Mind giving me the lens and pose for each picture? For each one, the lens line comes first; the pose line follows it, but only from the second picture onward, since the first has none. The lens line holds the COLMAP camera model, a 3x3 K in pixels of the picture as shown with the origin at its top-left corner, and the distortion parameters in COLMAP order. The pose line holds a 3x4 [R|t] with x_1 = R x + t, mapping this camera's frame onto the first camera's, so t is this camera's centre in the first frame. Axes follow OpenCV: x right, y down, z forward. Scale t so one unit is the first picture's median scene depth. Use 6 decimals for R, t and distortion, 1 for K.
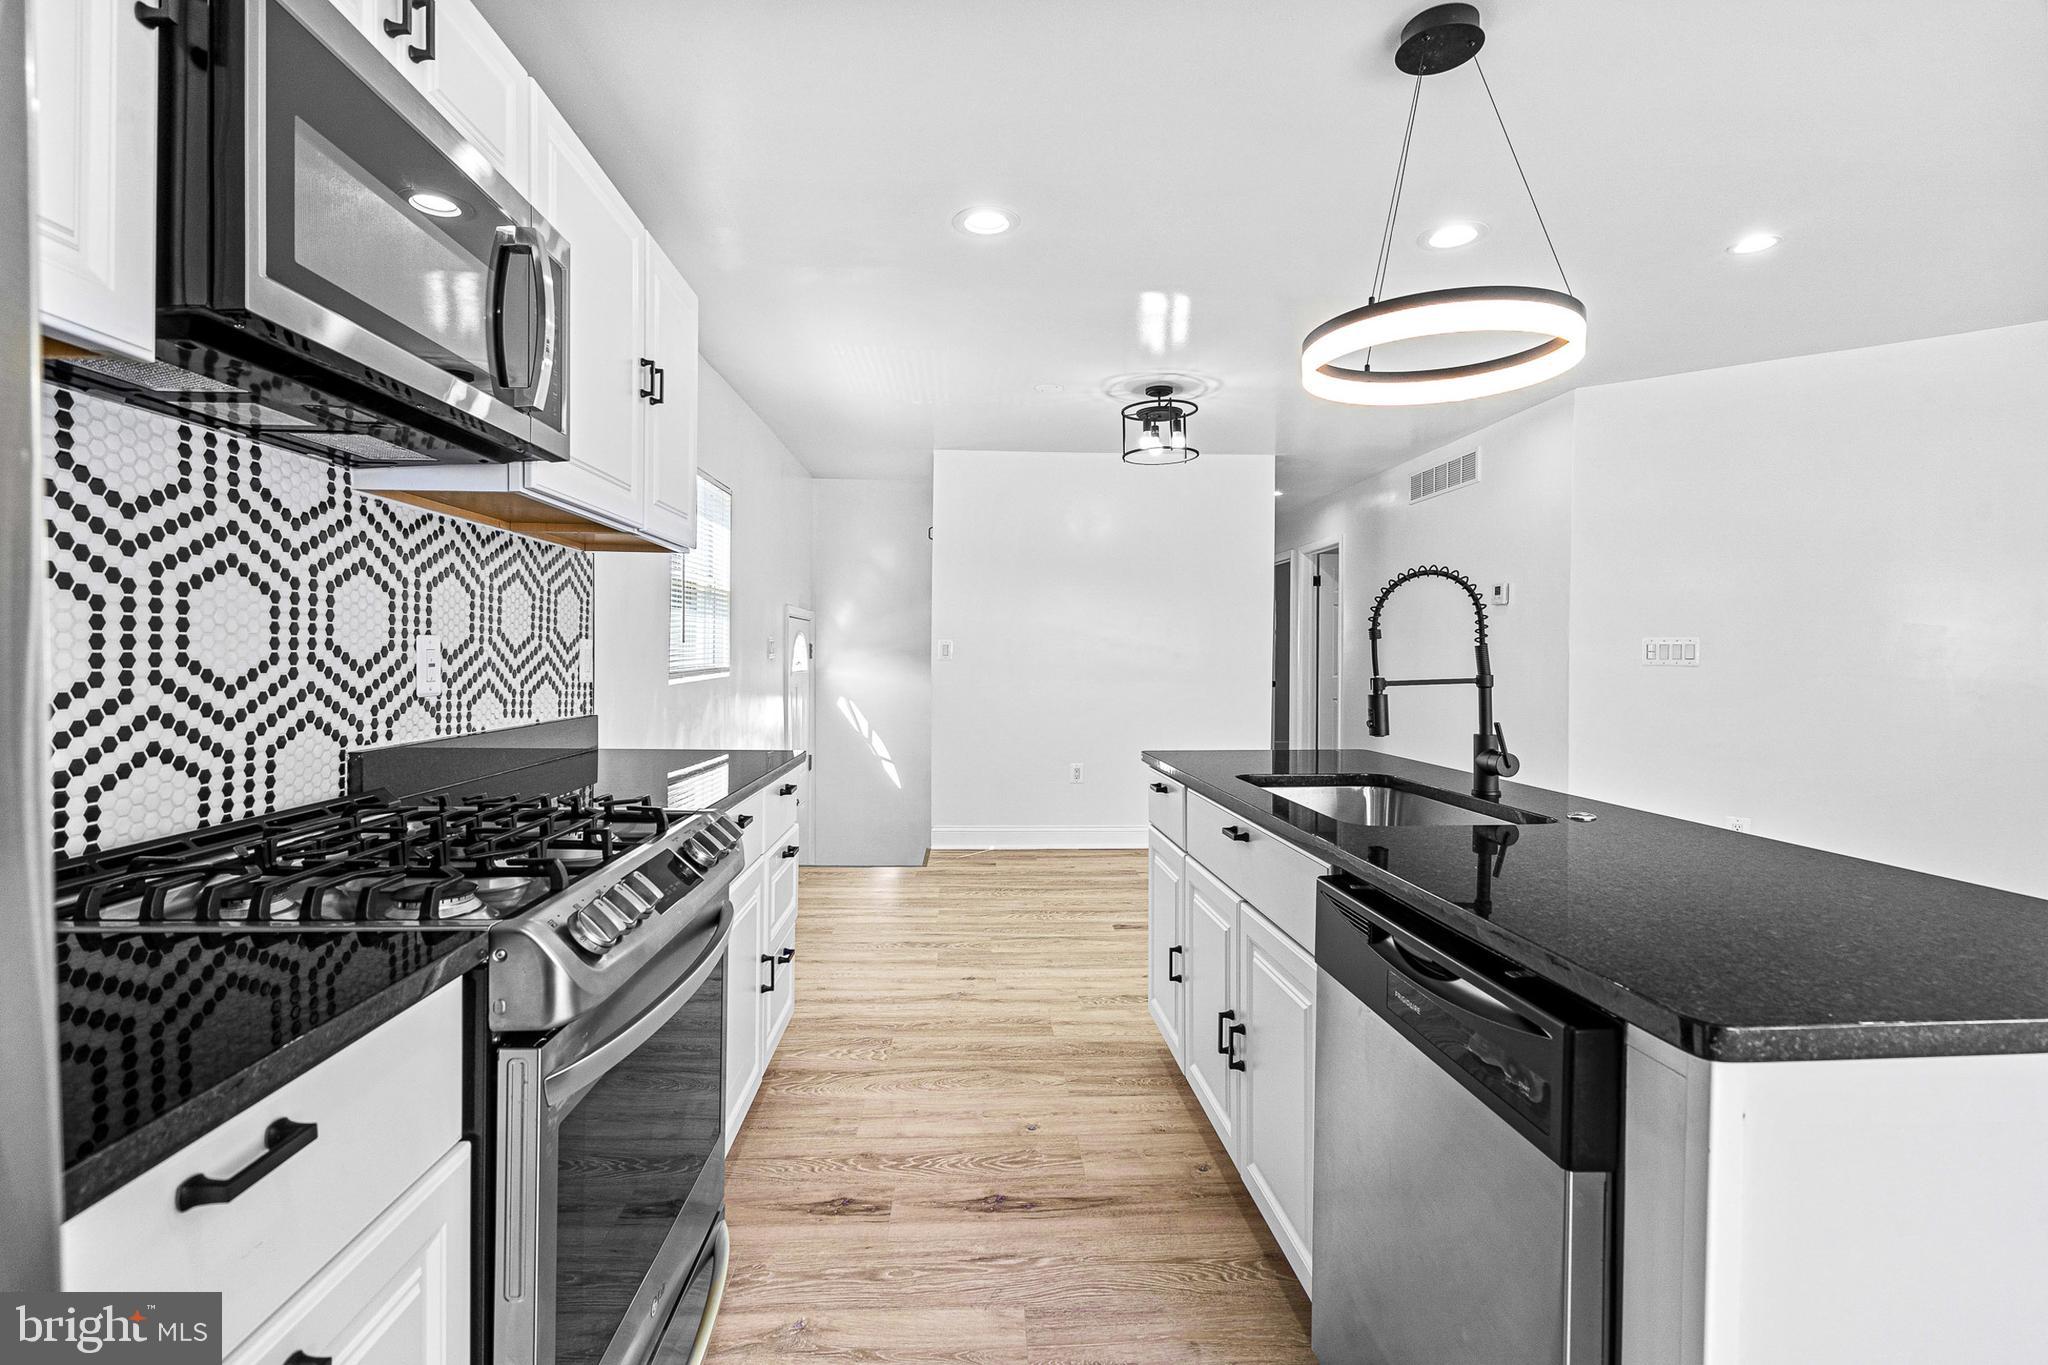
lens RADIAL K [[927.7, 0, 1006.8], [0, 927.7, 666.8], [0, 0, 1]] dist [-0.004783, 0.001707]
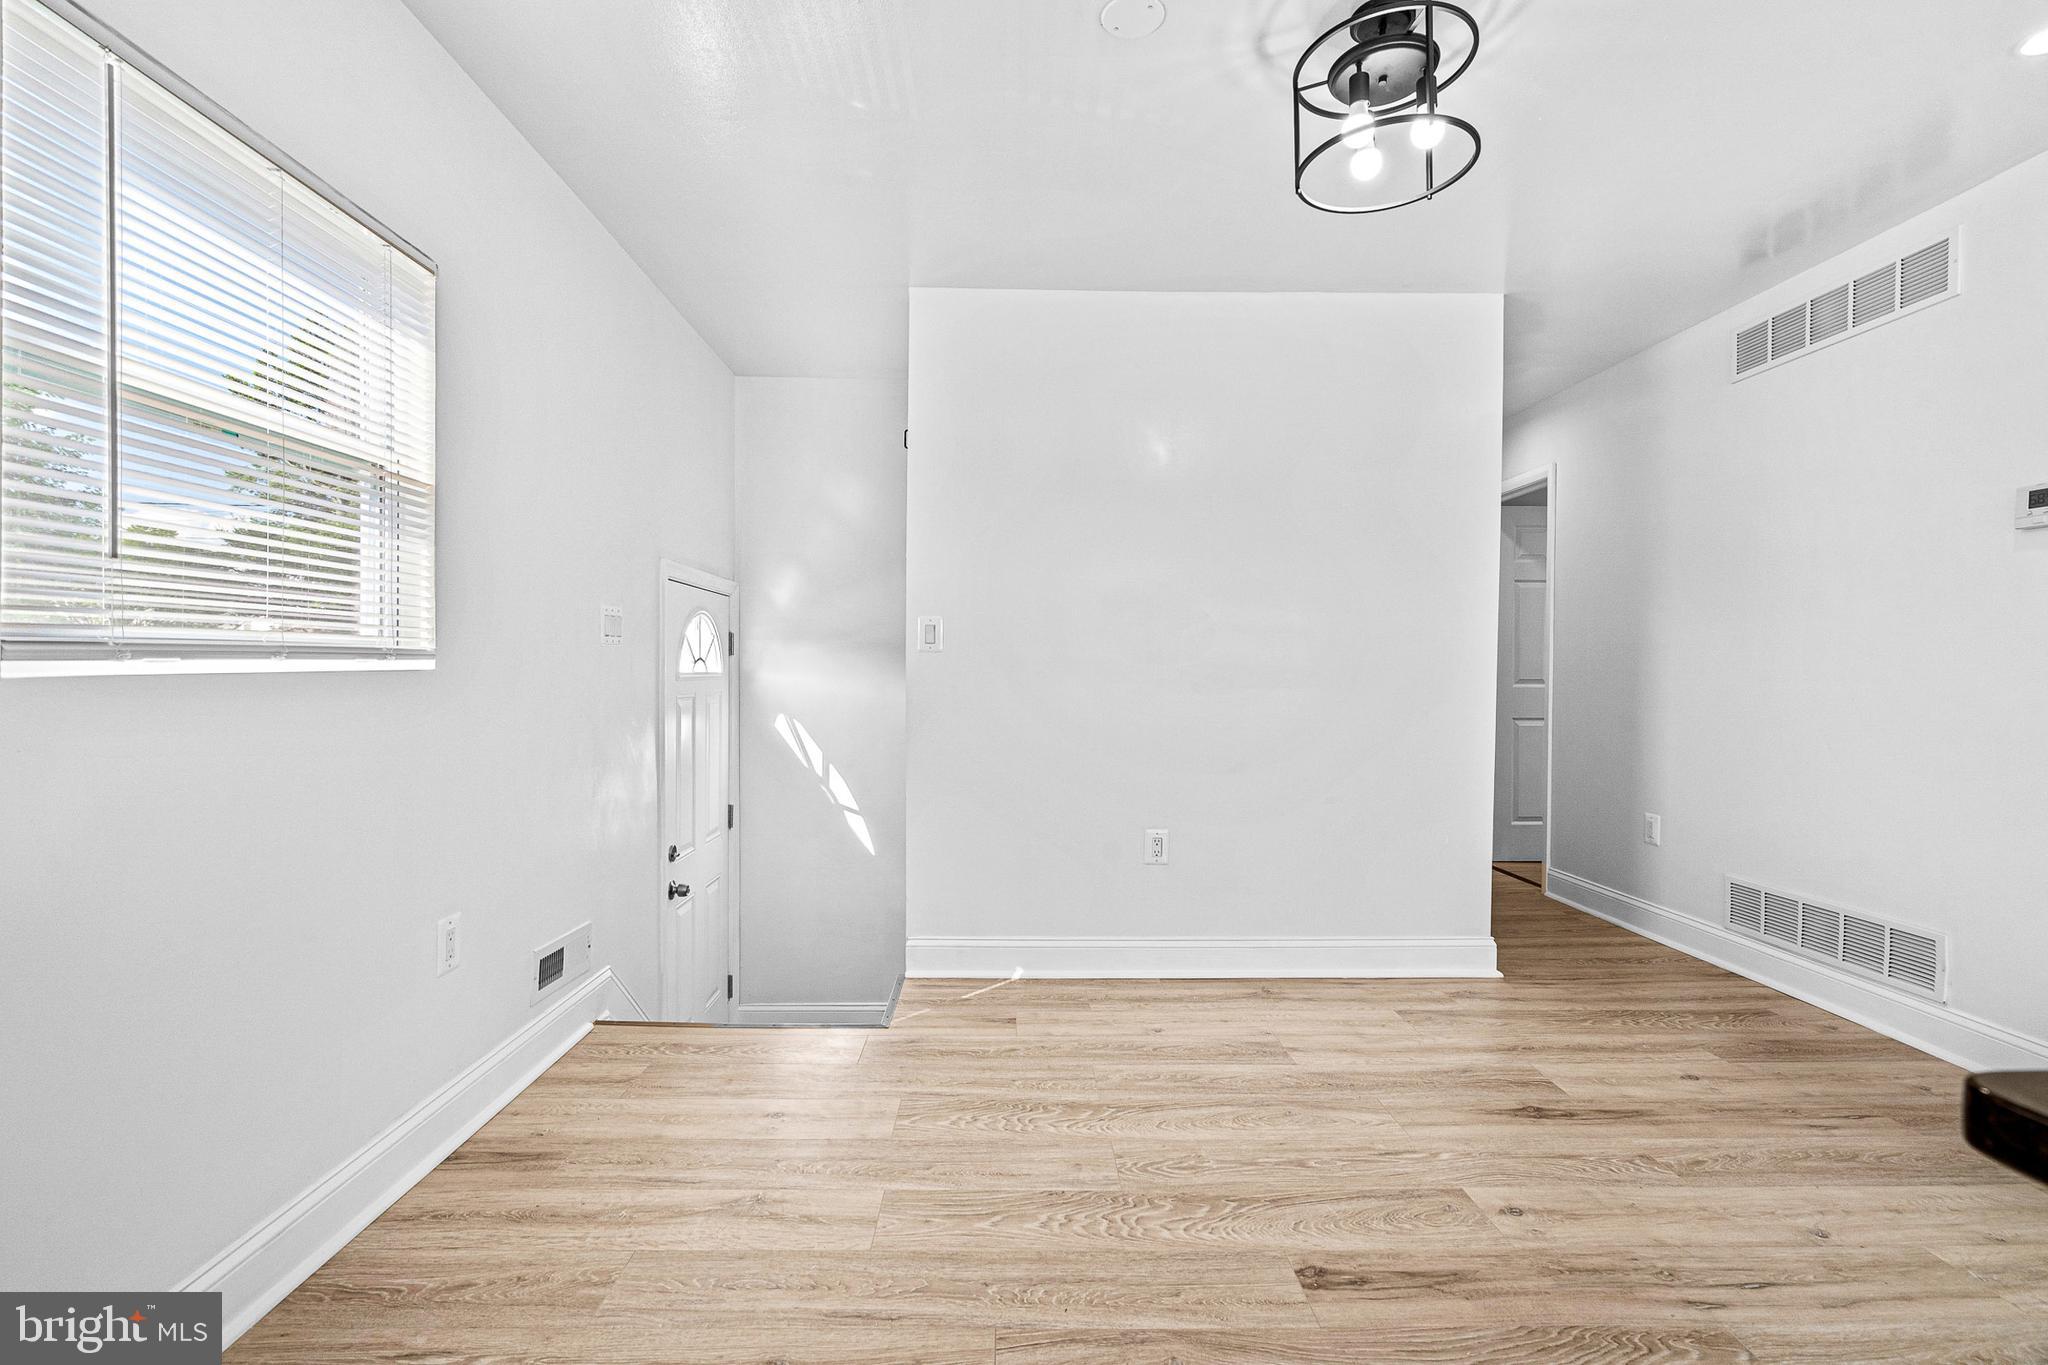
lens RADIAL K [[927.7, 0, 1021.4], [0, 927.7, 682.1], [0, 0, 1]] dist [-0.004783, 0.001707]
pose [[0.999929, -0.000414, -0.011911, -0.005326], [0.000361, 0.999990, -0.004439, 0.043460], [0.011913, 0.004435, 0.999919, 1.194832]]
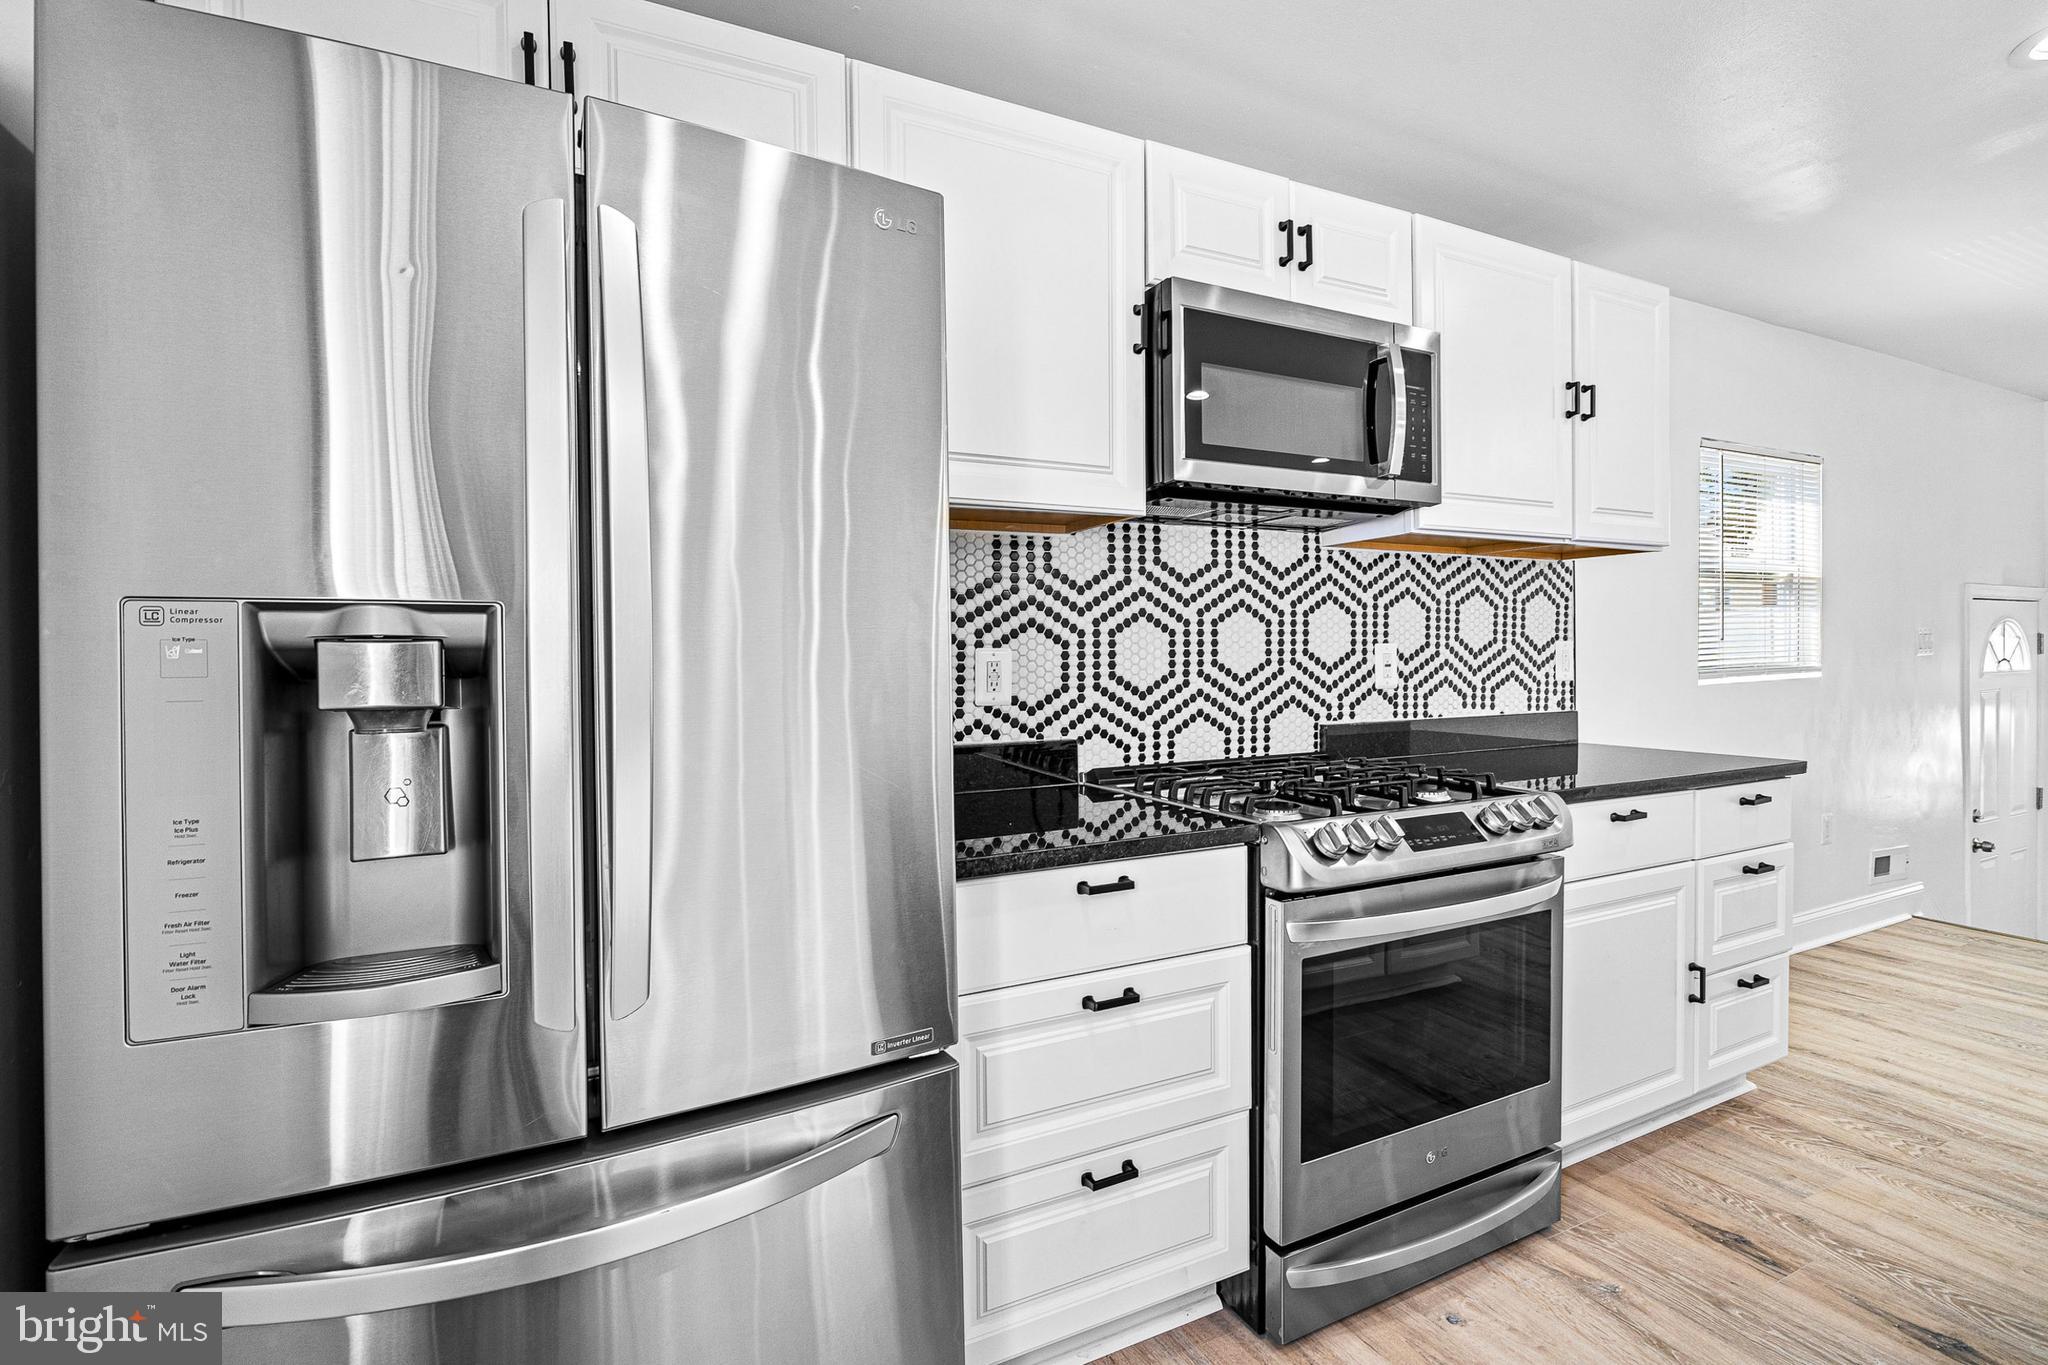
lens RADIAL K [[927.7, 0, 1028.3], [0, 927.7, 674.5], [0, 0, 1]] dist [-0.004783, 0.001707]
pose [[0.417716, 0.004208, -0.908568, 0.372888], [0.002970, 0.999978, 0.005997, 0.001691], [0.908573, -0.005203, 0.417694, -0.036319]]
